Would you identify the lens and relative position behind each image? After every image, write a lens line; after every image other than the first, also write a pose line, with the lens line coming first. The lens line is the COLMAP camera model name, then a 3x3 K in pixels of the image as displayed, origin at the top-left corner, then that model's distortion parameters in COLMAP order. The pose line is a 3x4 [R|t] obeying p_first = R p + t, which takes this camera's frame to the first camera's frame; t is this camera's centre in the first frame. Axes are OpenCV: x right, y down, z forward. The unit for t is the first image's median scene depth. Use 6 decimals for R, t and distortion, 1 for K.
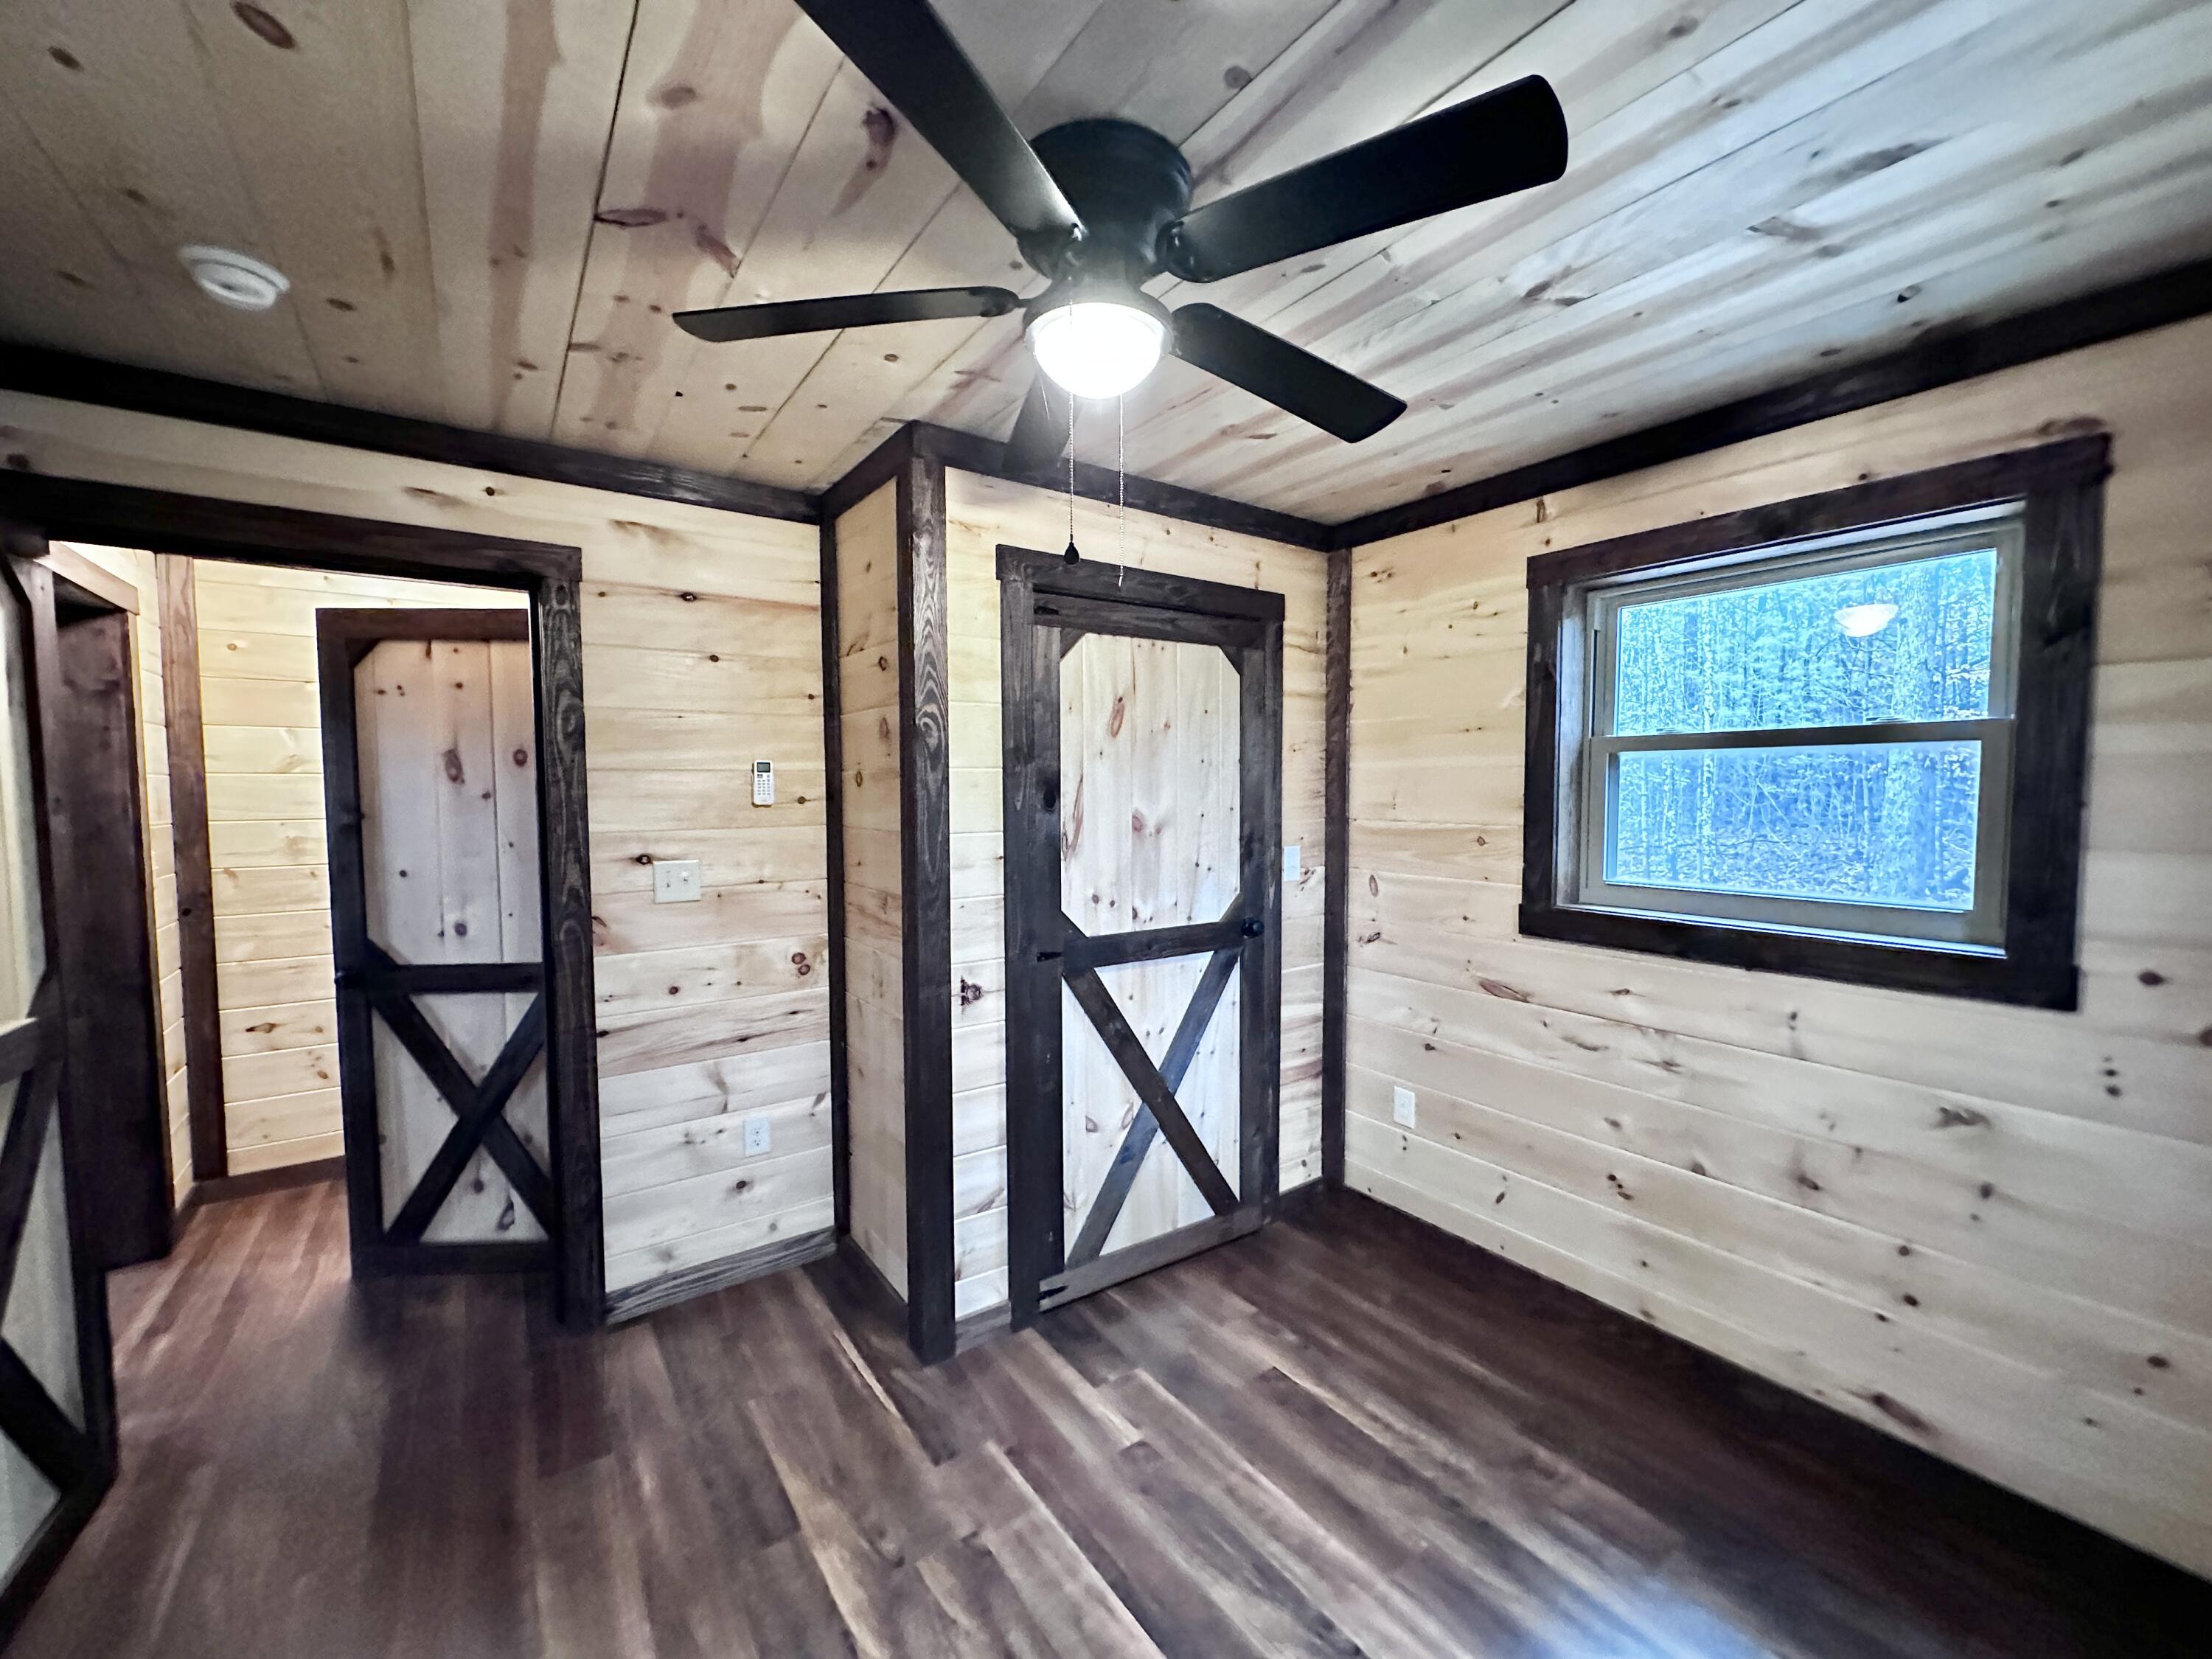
lens RADIAL K [[890.2, 0, 1106.0], [0, 890.2, 829.5], [0, 0, 1]] dist [0.021738, -0.000099]
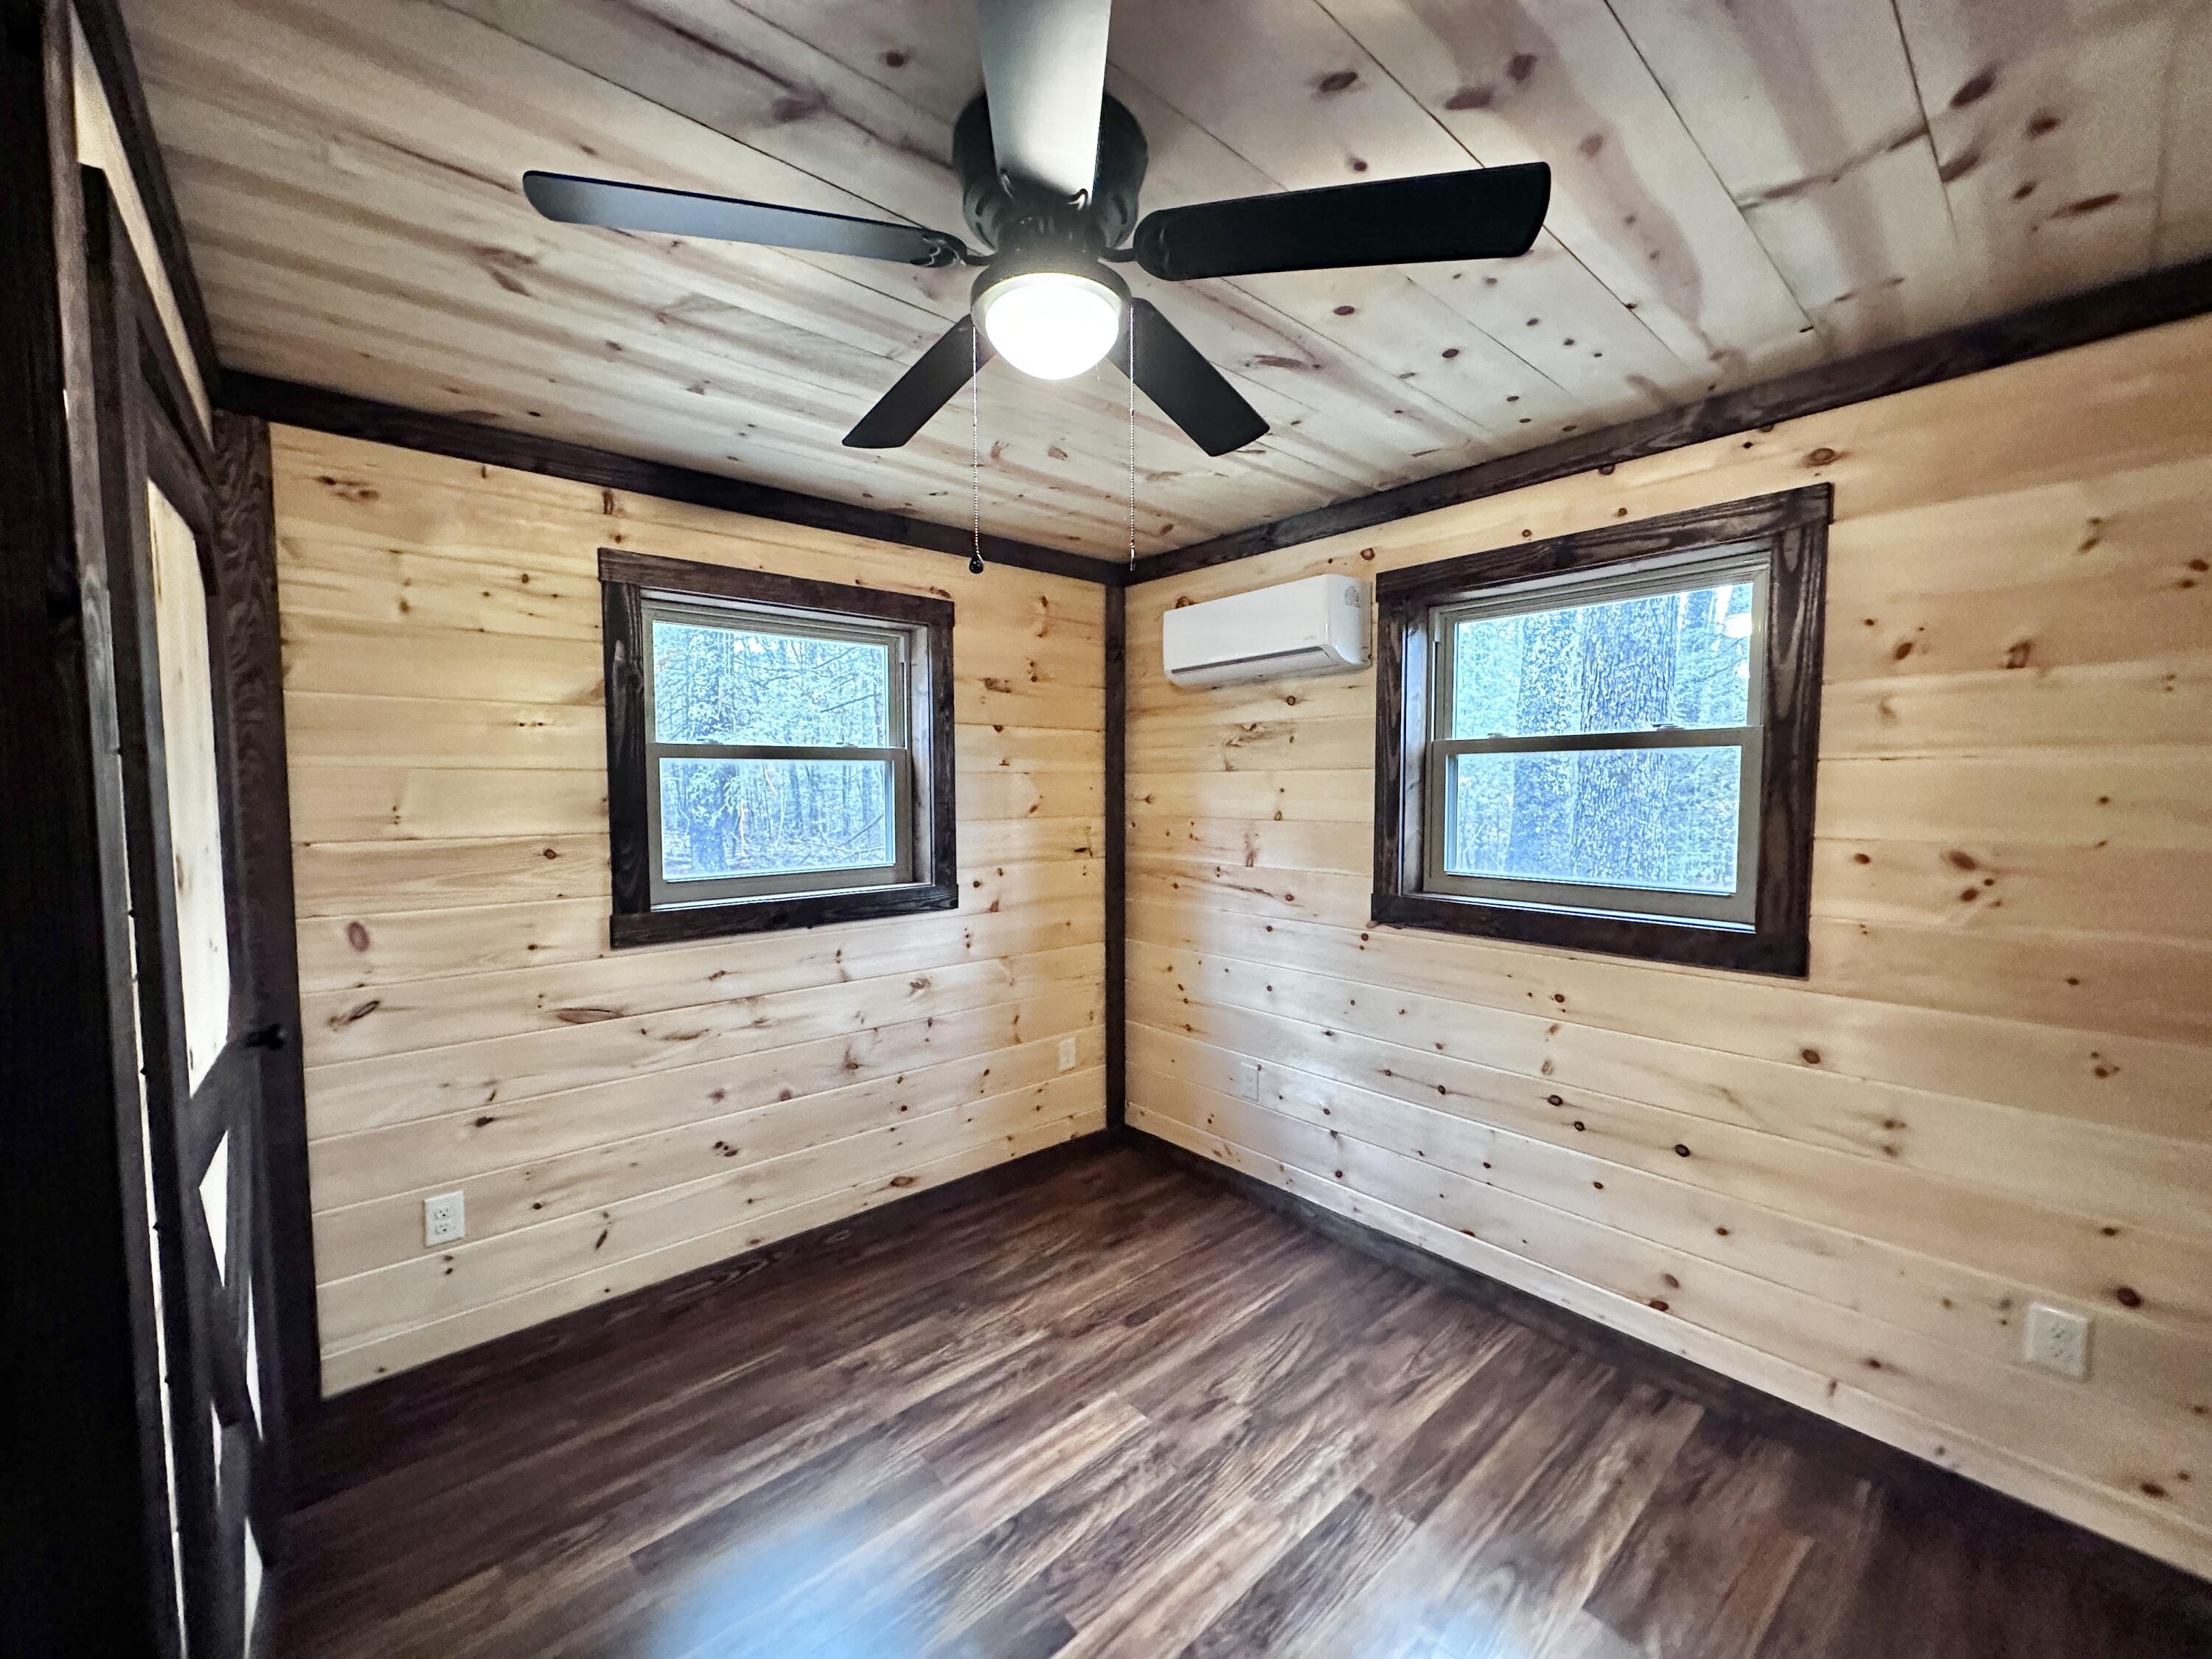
lens RADIAL K [[886.5, 0, 1106.0], [0, 886.5, 829.5], [0, 0, 1]] dist [-0.001633, -0.000209]
pose [[-0.099471, -0.050244, 0.993771, -0.572934], [0.055317, 0.996901, 0.055939, -0.034268], [-0.993502, 0.060537, -0.096383, 0.641326]]
